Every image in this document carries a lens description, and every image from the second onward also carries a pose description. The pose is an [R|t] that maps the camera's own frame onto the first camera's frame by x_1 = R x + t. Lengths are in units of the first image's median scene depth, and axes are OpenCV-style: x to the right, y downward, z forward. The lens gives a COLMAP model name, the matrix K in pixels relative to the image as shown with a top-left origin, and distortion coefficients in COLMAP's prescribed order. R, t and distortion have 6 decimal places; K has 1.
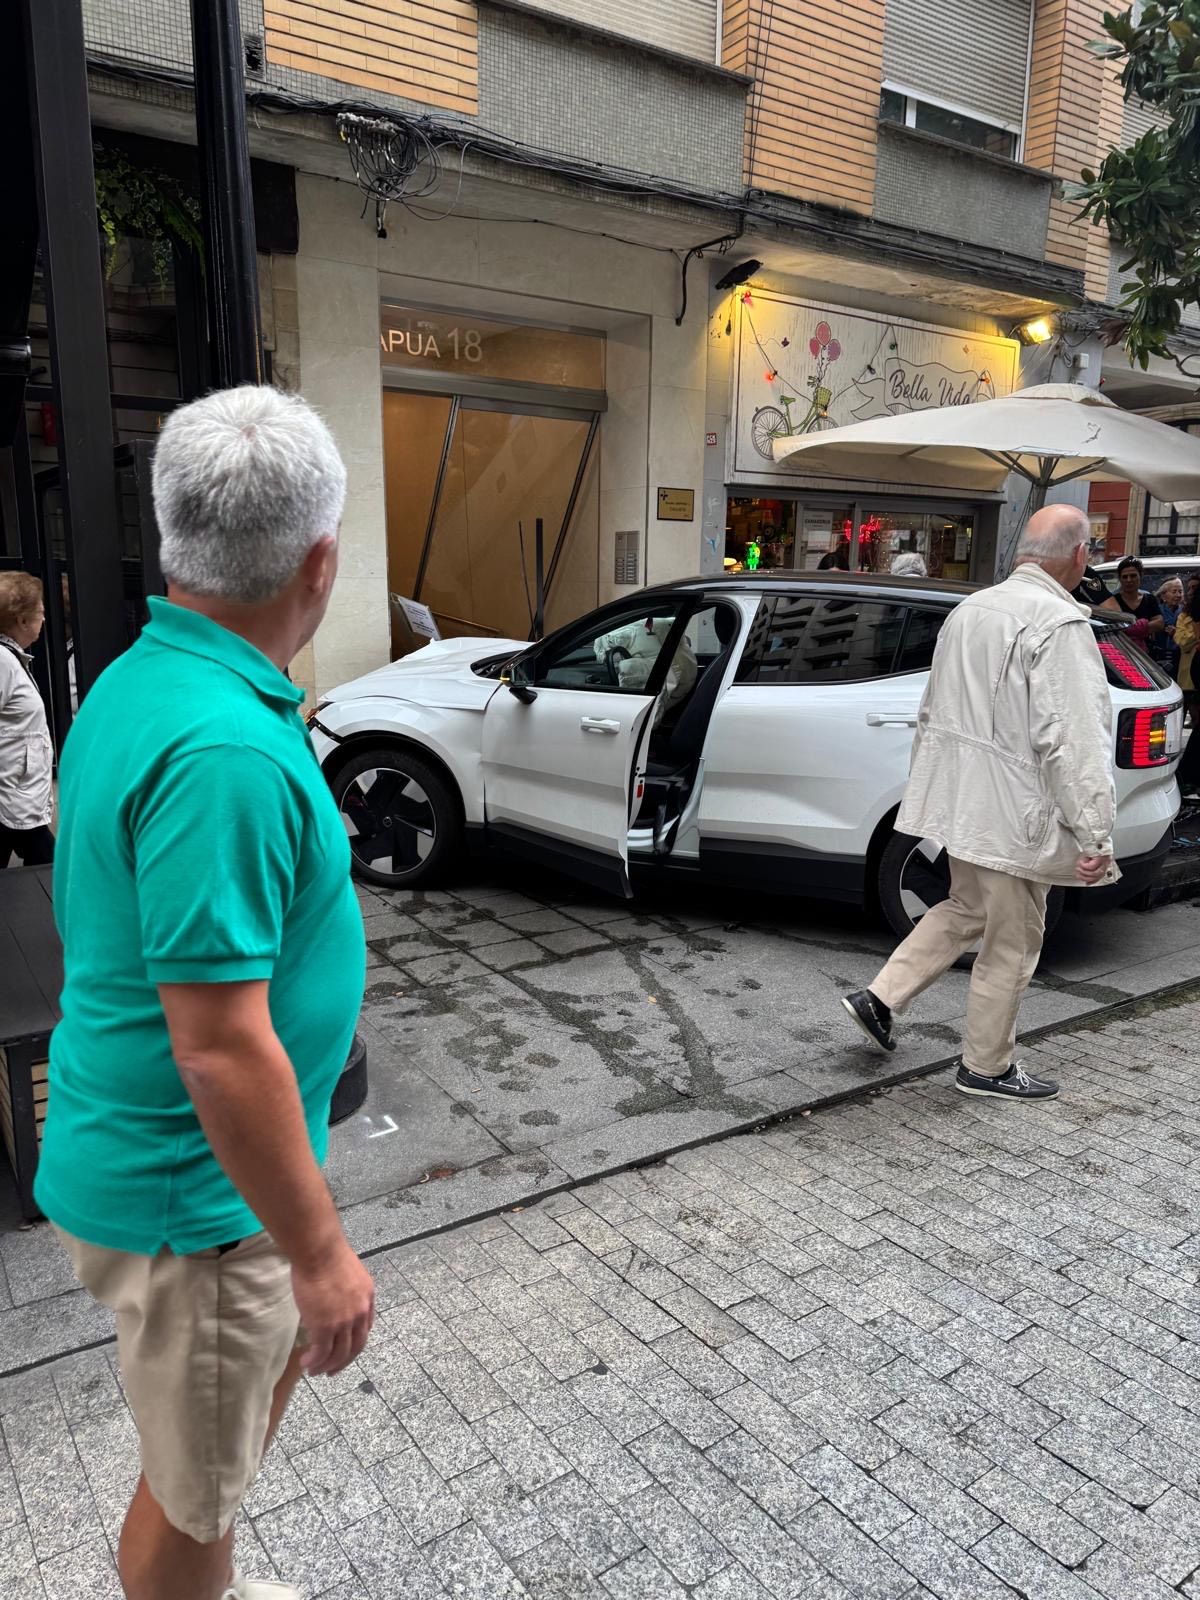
lens RADIAL K [[1157.2, 0, 615.1], [0, 1157.2, 802.6], [0, 0, 1]] dist [0.039515, -0.034890]
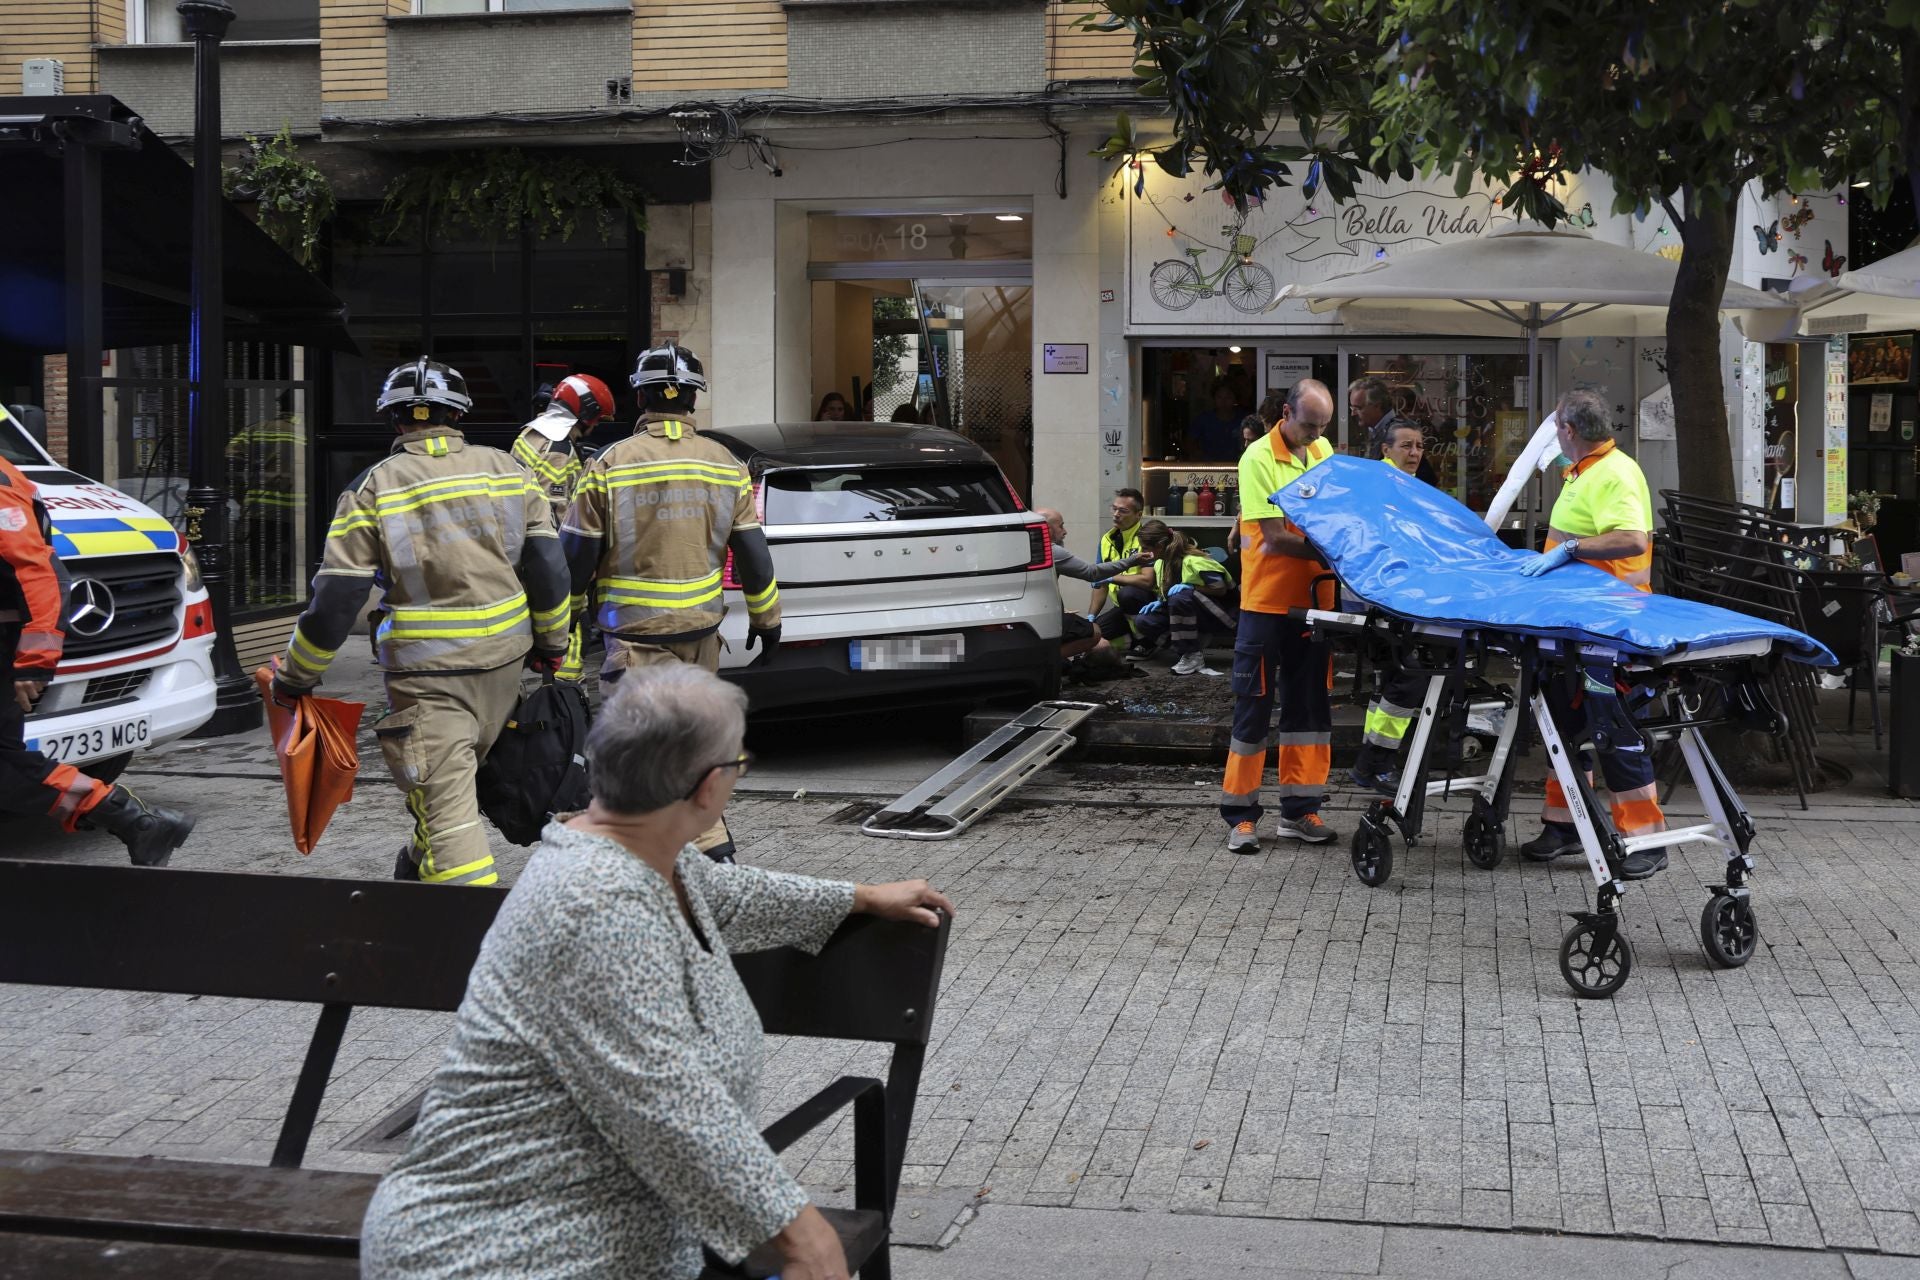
lens RADIAL K [[1647.9, 0, 1328.1], [0, 1647.9, 410.0], [0, 0, 1]] dist [-0.022292, 0.084483]
pose [[0.758921, -0.016006, -0.650985, 1.484960], [-0.116080, 0.980361, -0.159432, -0.009504], [0.640752, 0.196563, 0.742159, 0.088423]]
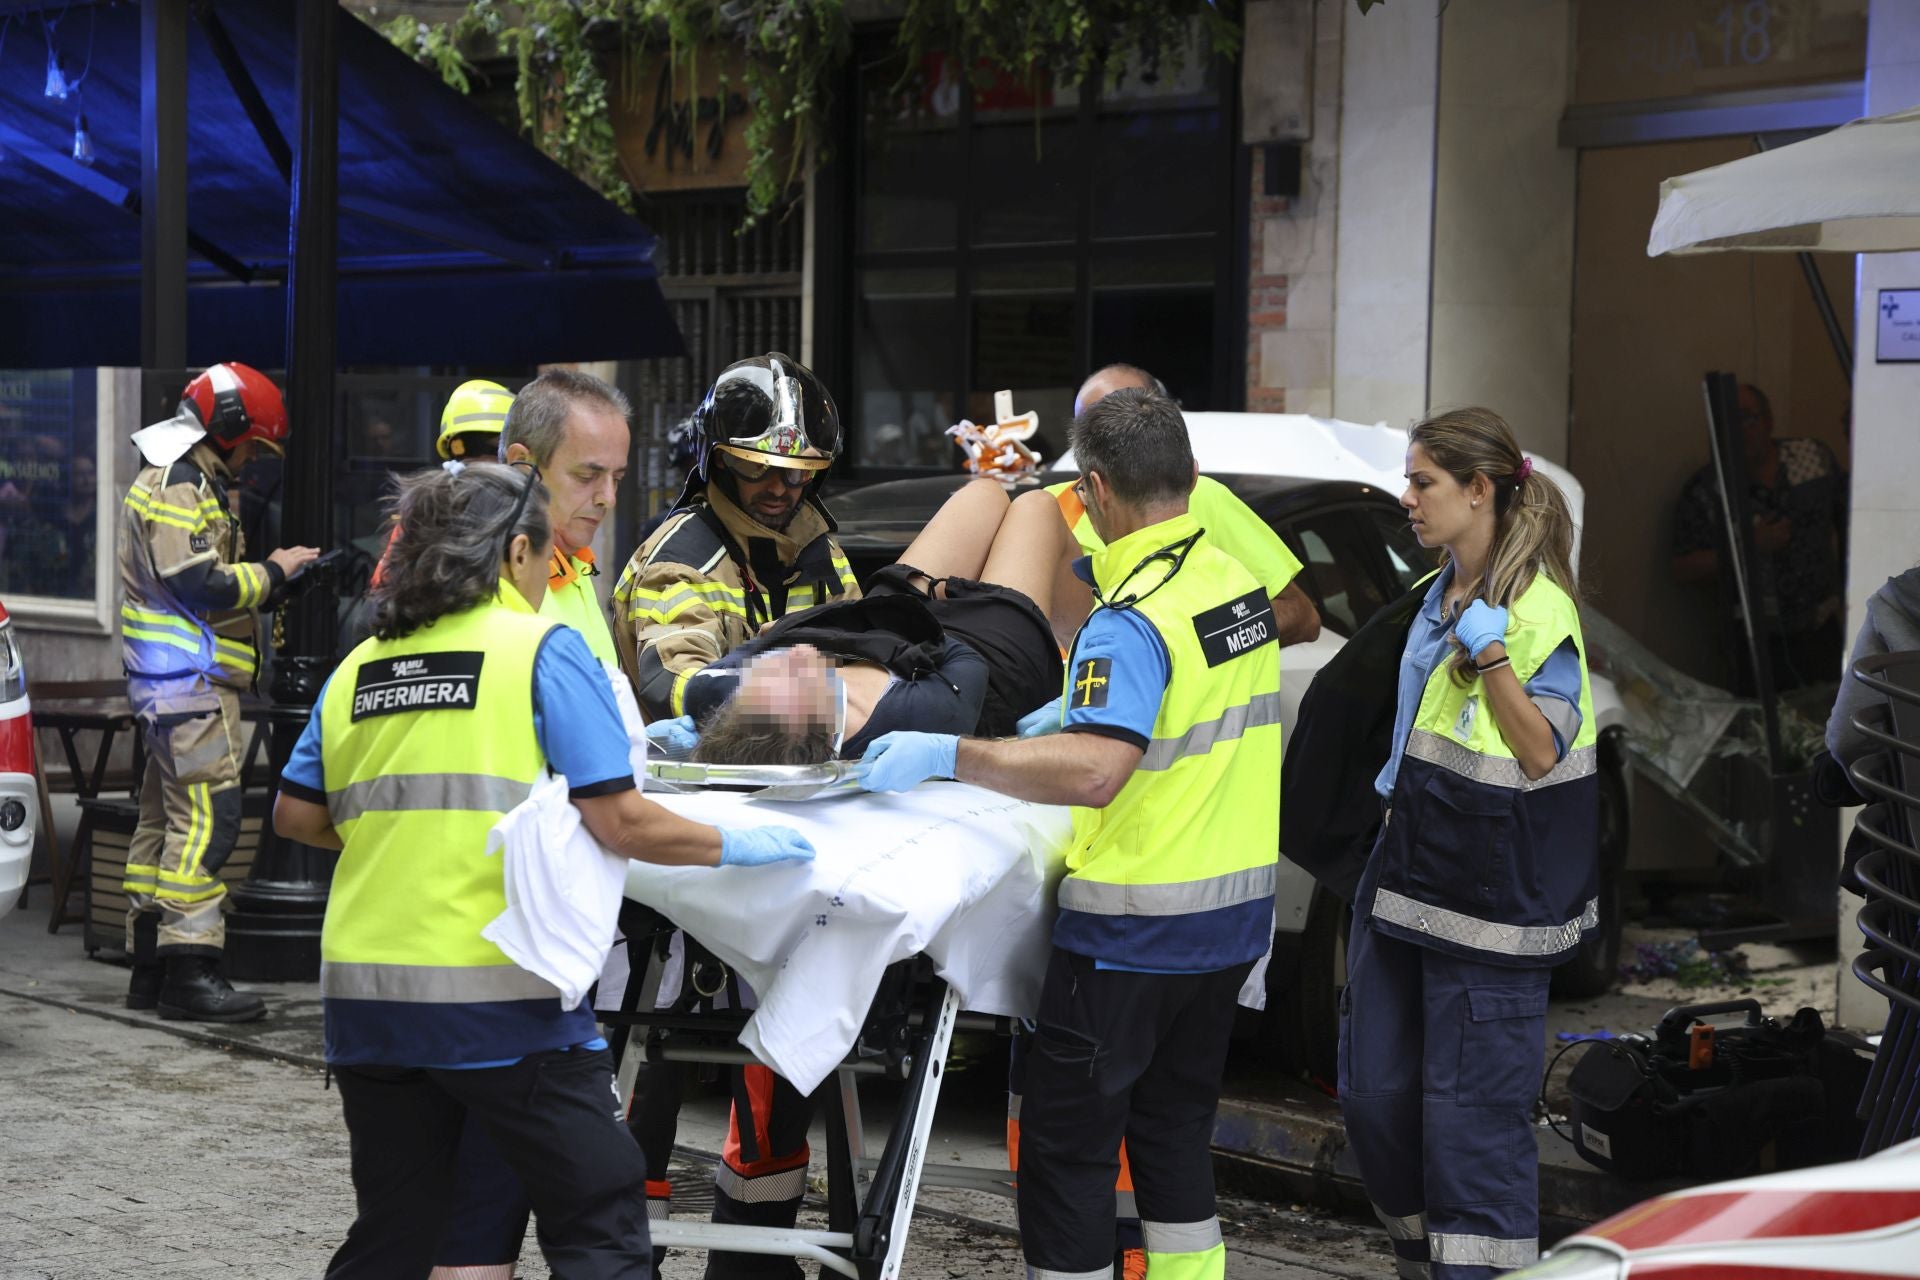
lens RADIAL K [[5021.9, 0, 954.5], [0, 5021.9, 647.4], [0, 0, 1]] dist [0.554138, 0.000000]
pose [[-0.007040, 0.022639, -0.999719, 2.377845], [-0.215567, 0.976203, 0.023625, -0.144078], [0.976464, 0.215673, -0.001992, 0.867494]]
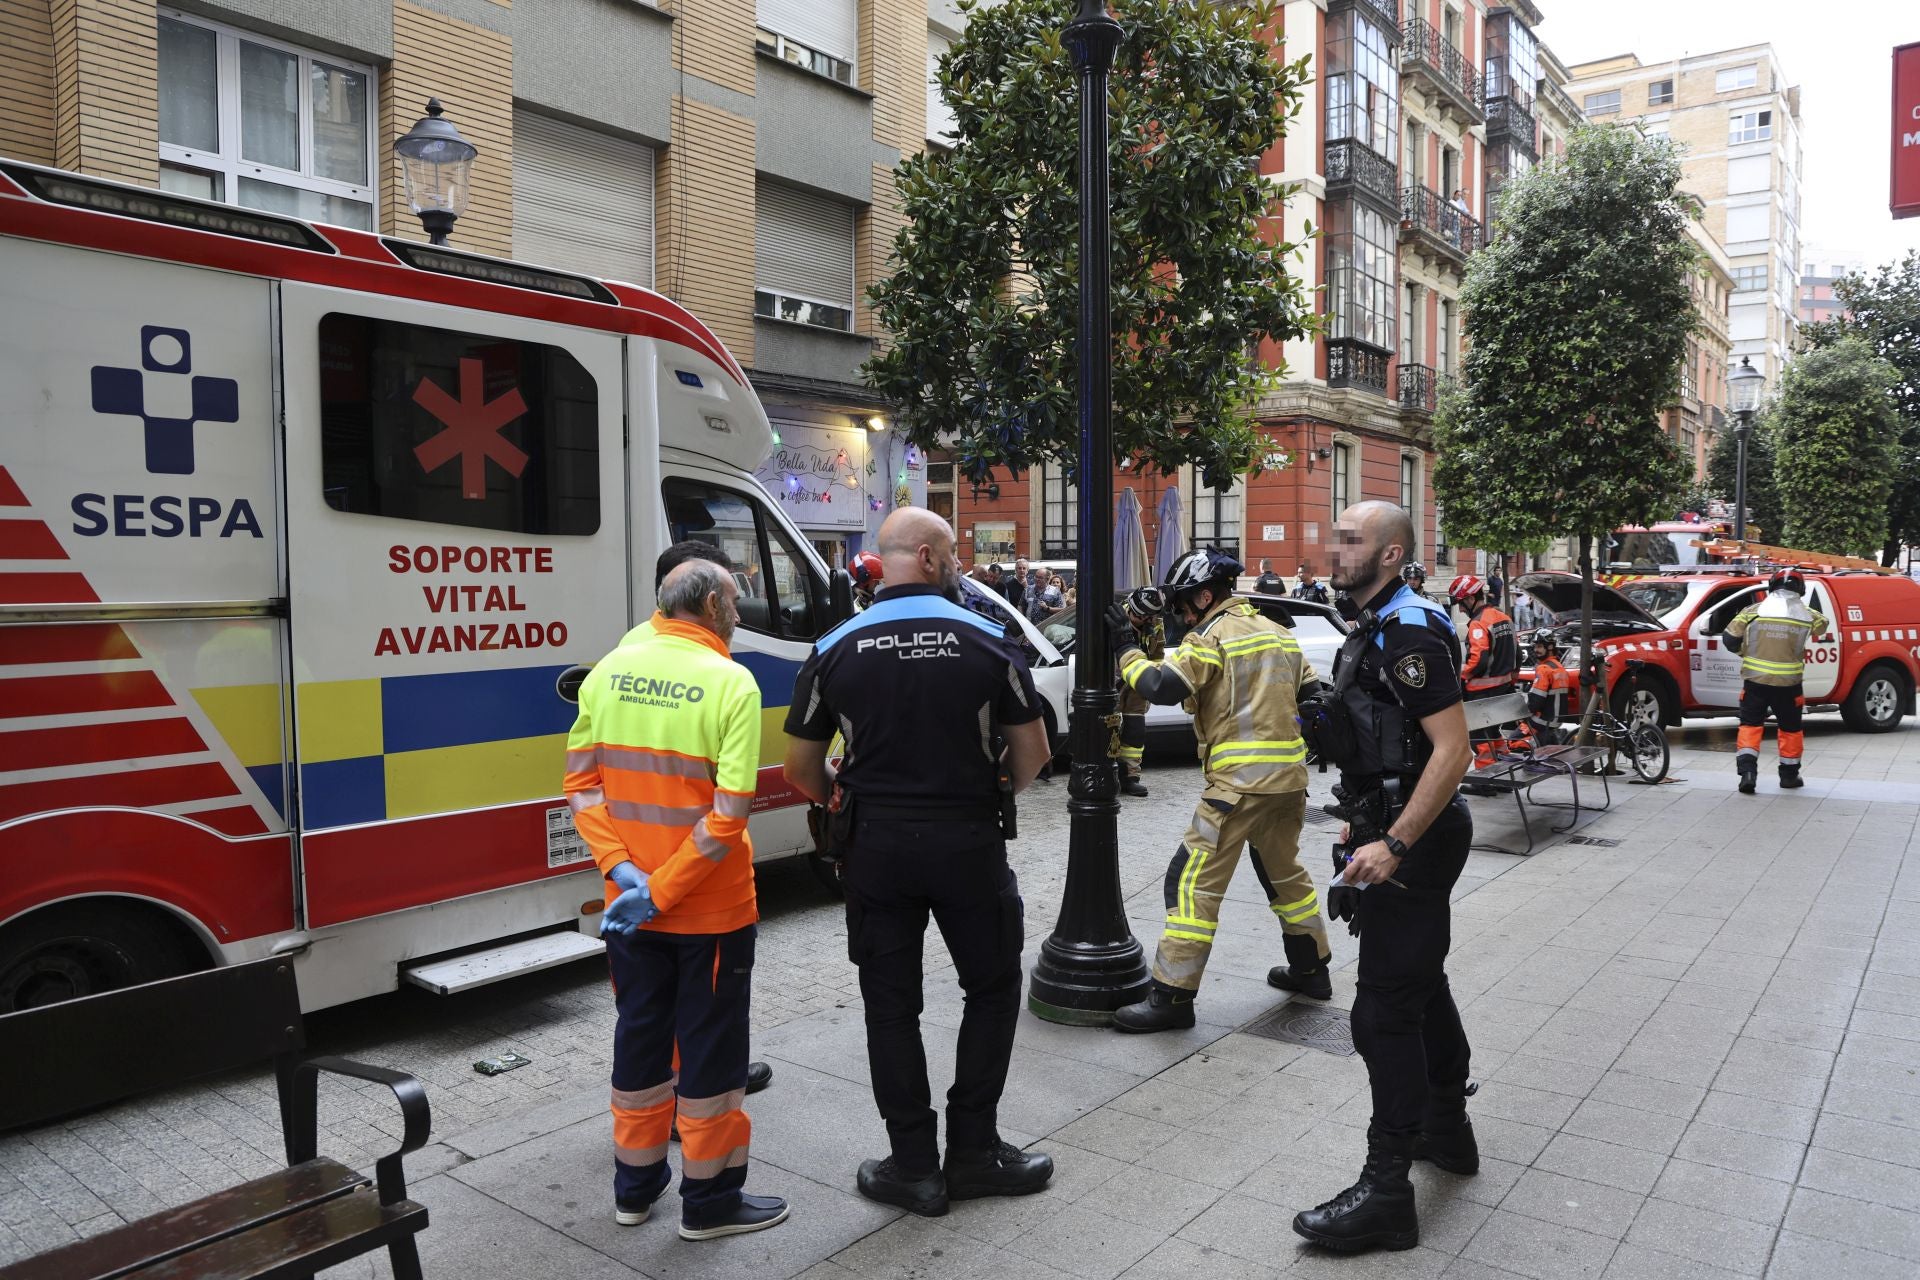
lens RADIAL K [[1307.7, 0, 989.9], [0, 1307.7, 639.5], [0, 0, 1]] dist [-0.075303, 0.050128]
pose [[0.954486, -0.027670, 0.296971, -0.018810], [0.068884, 0.989220, -0.129227, 0.162857], [-0.290193, 0.143801, 0.946102, -0.942007]]
